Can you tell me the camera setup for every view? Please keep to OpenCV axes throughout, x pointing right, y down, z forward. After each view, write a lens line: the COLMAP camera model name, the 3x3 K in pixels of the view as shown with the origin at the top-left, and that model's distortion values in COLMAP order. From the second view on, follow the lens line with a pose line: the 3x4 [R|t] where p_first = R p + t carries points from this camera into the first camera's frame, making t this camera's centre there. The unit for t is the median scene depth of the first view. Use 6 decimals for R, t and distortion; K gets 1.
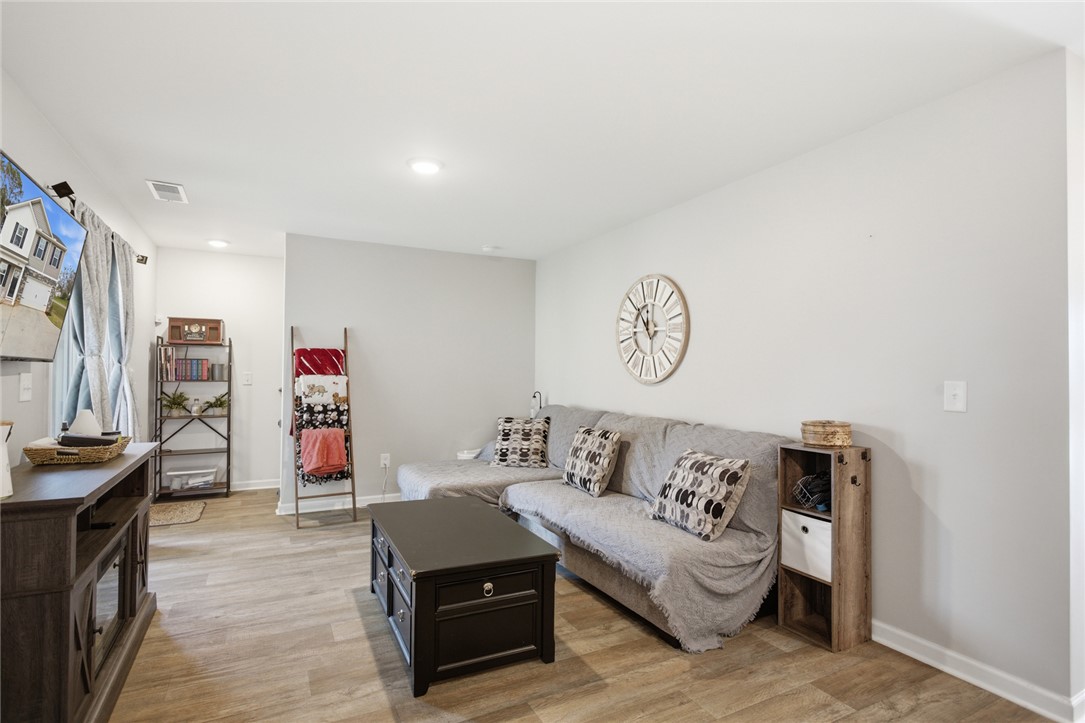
lens RADIAL K [[530.5, 0, 540.0], [0, 530.5, 366.1], [0, 0, 1]] dist [-0.009351, -0.000712]
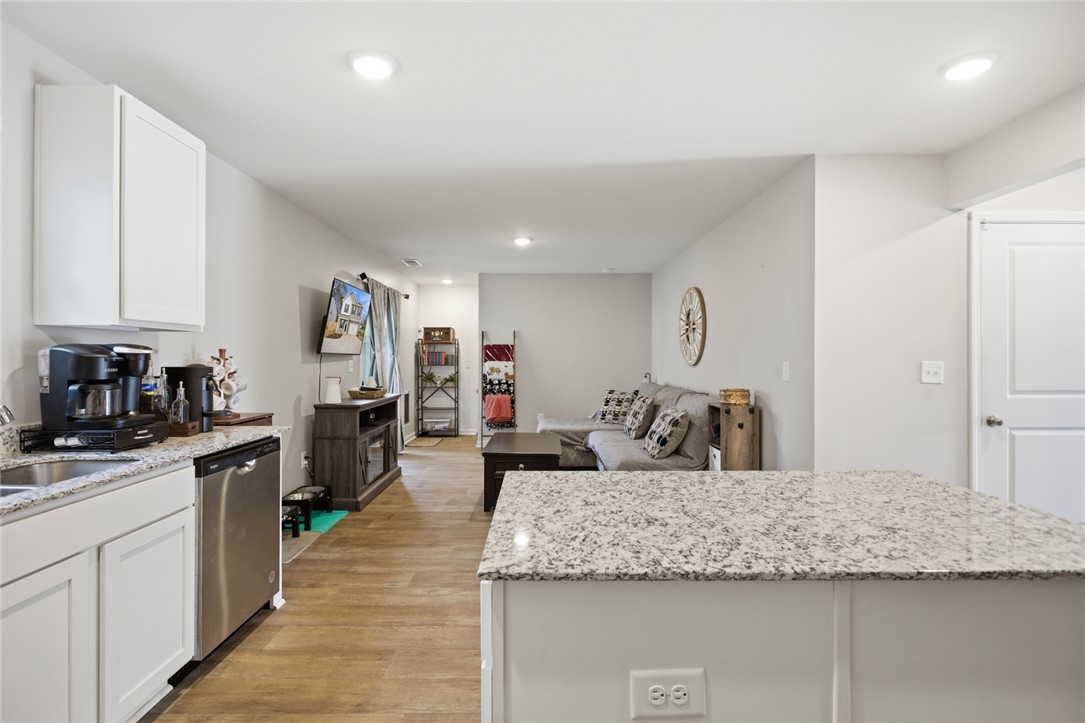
lens RADIAL K [[530.5, 0, 547.5], [0, 530.5, 356.0], [0, 0, 1]] dist [-0.009351, -0.000712]
pose [[0.894998, -0.009956, -0.445958, 0.442005], [0.012243, 0.999923, 0.002248, -0.000595], [0.445901, -0.007472, 0.895051, -0.370226]]
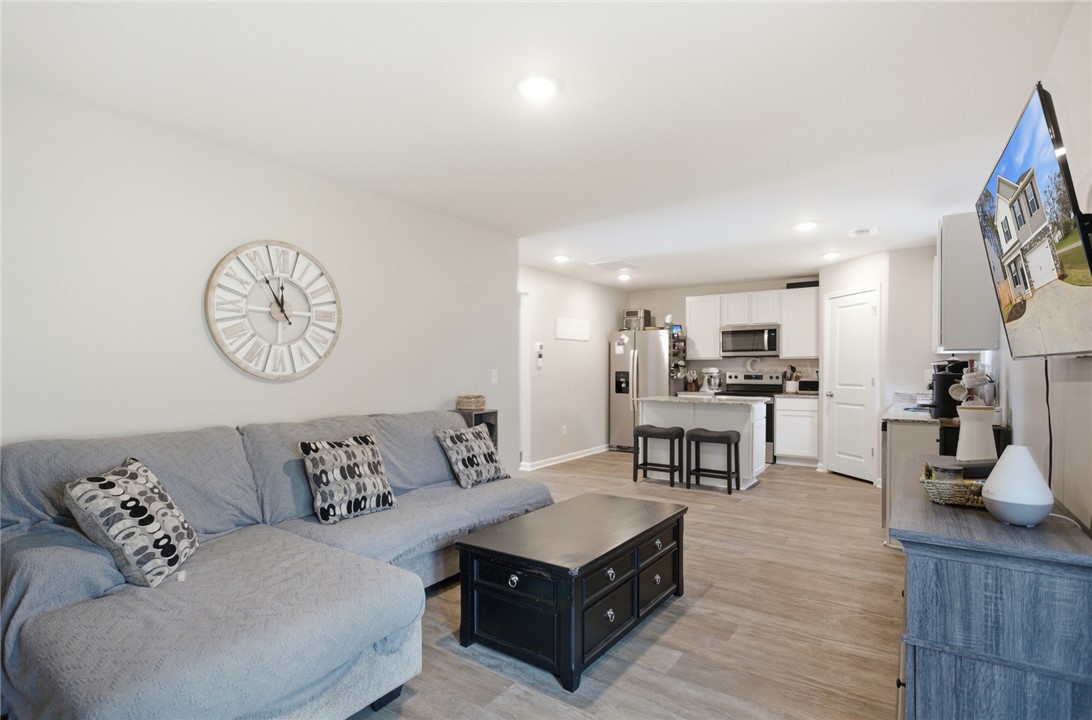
lens RADIAL K [[537.6, 0, 551.1], [0, 537.6, 369.4], [0, 0, 1]] dist [-0.002884, -0.000178]
pose [[-0.471958, -0.015067, 0.881492, -0.623445], [-0.014496, 0.999851, 0.009329, 0.003339], [-0.881502, -0.008375, -0.472107, 0.930847]]
